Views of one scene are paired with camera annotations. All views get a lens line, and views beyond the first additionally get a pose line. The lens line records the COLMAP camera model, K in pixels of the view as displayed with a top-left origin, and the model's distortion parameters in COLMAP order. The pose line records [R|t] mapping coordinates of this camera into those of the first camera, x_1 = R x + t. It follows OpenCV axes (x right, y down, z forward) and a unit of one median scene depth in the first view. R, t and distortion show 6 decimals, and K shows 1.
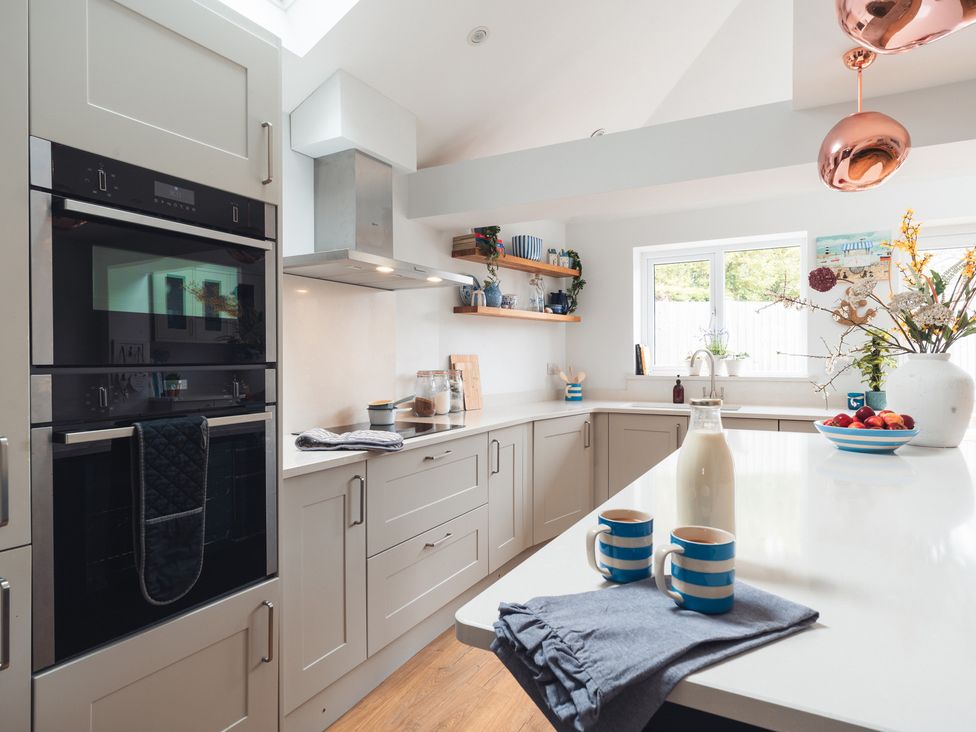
lens RADIAL K [[569.3, 0, 485.9], [0, 569.3, 364.4], [0, 0, 1]] dist [-0.006022, 0.002258]
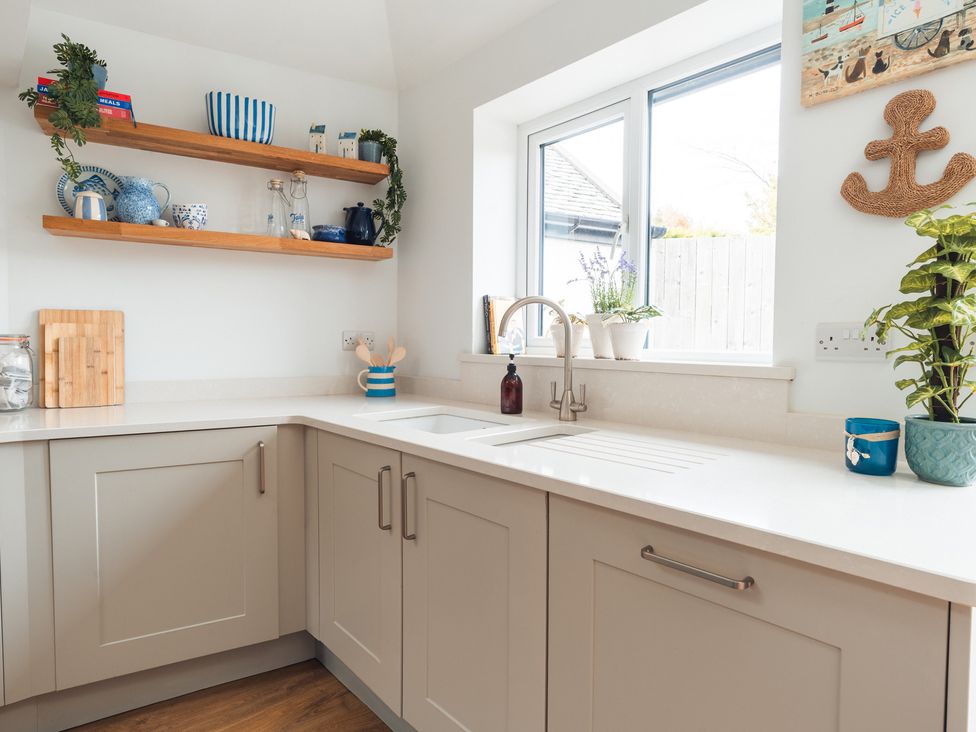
lens RADIAL K [[558.5, 0, 481.6], [0, 558.5, 364.0], [0, 0, 1]] dist [-0.001746, 0.002758]
pose [[0.942615, 0.026991, -0.332789, 0.539216], [-0.015397, 0.999181, 0.037426, 0.010784], [0.333526, -0.030155, 0.942258, 0.624253]]
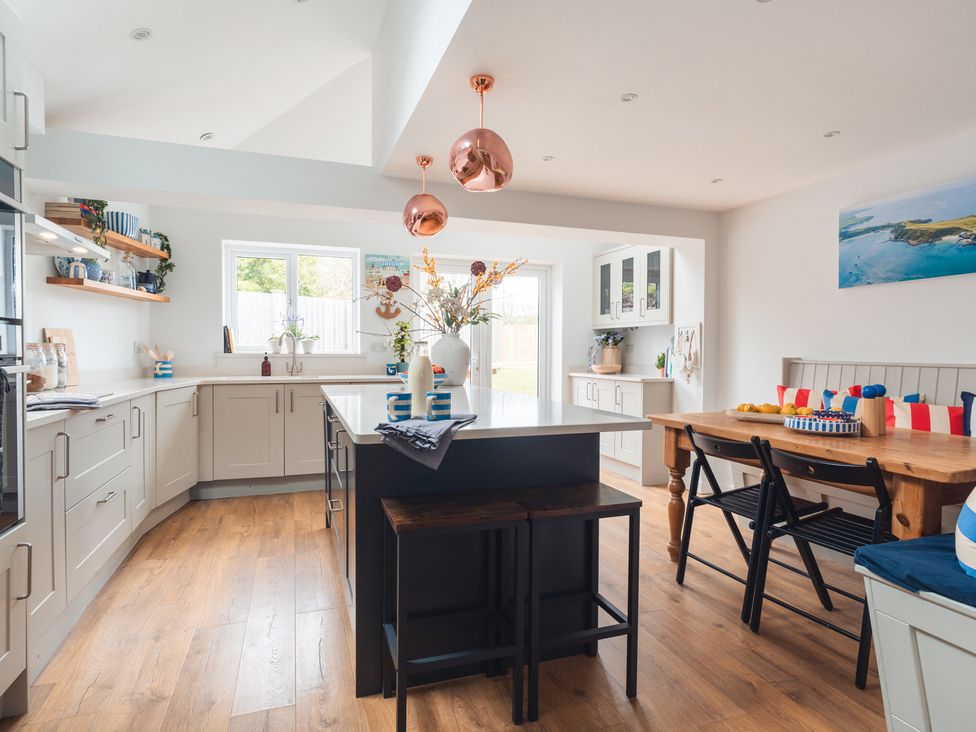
lens RADIAL K [[558.5, 0, 483.5], [0, 558.5, 365.8], [0, 0, 1]] dist [-0.001746, 0.002758]
pose [[0.673562, -0.012431, 0.739026, -0.256605], [-0.000935, 0.999843, 0.017670, 0.029033], [-0.739130, -0.012593, 0.673445, -0.153784]]
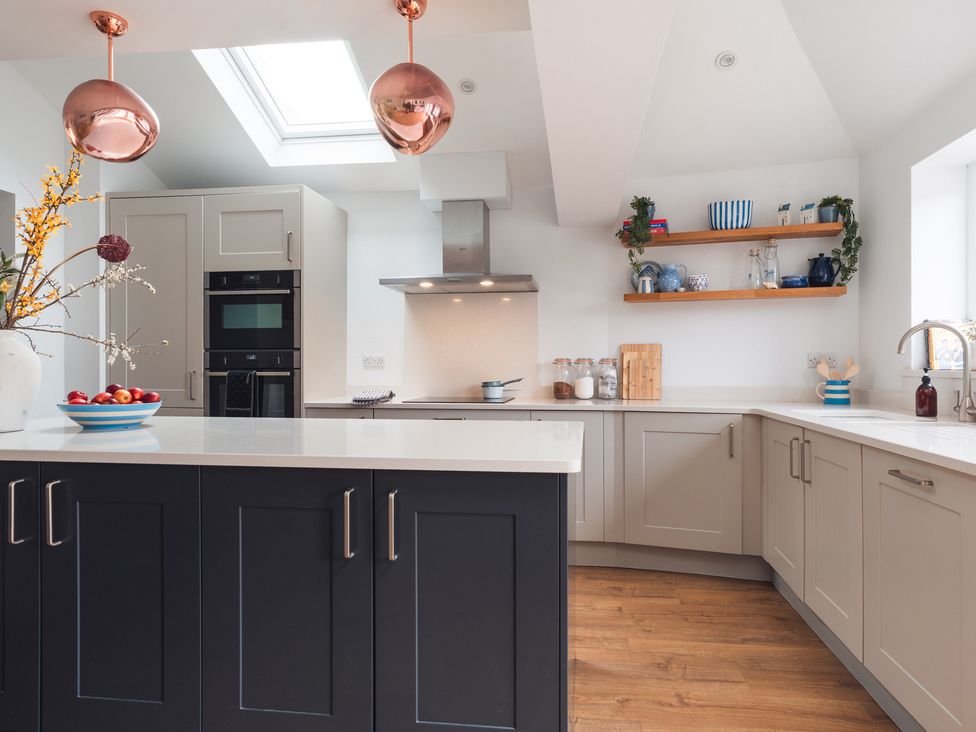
lens RADIAL K [[599.3, 0, 512.6], [0, 599.3, 363.8], [0, 0, 1]] dist [-0.006666, 0.004486]
pose [[0.376580, 0.003692, -0.926377, 0.863249], [-0.010056, 0.999949, -0.000103, 0.020771], [0.926330, 0.009354, 0.376598, 0.416019]]
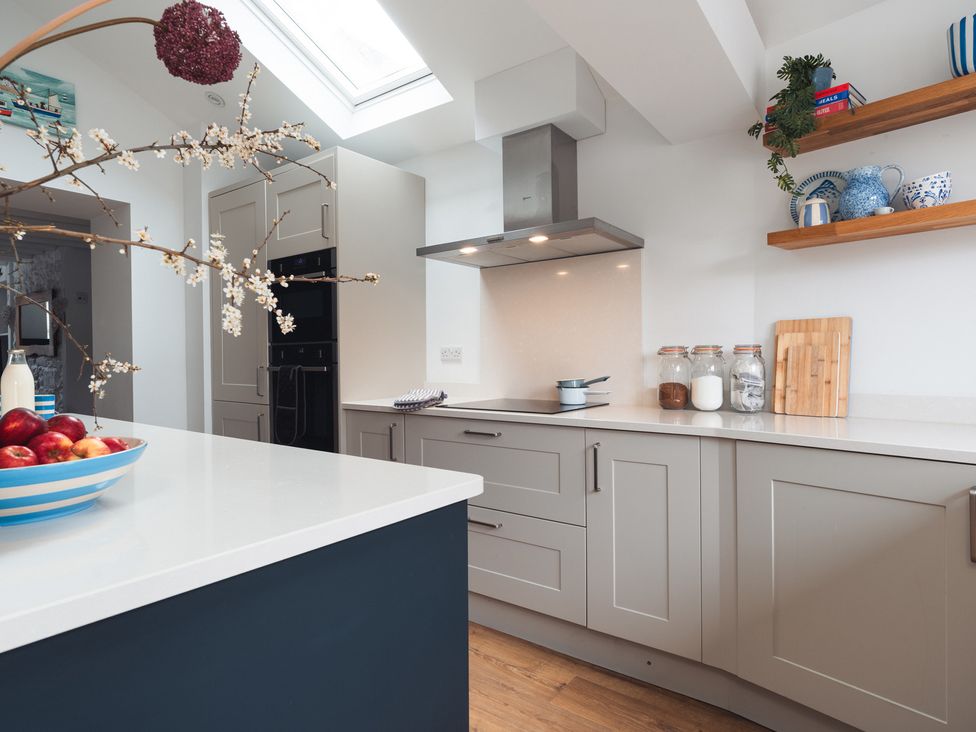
lens RADIAL K [[558.5, 0, 489.4], [0, 558.5, 363.4], [0, 0, 1]] dist [-0.001746, 0.002758]
pose [[-0.126391, 0.015895, -0.991853, 0.571258], [-0.000409, 0.999871, 0.016075, 0.019690], [0.991980, 0.002437, -0.126369, 0.773786]]
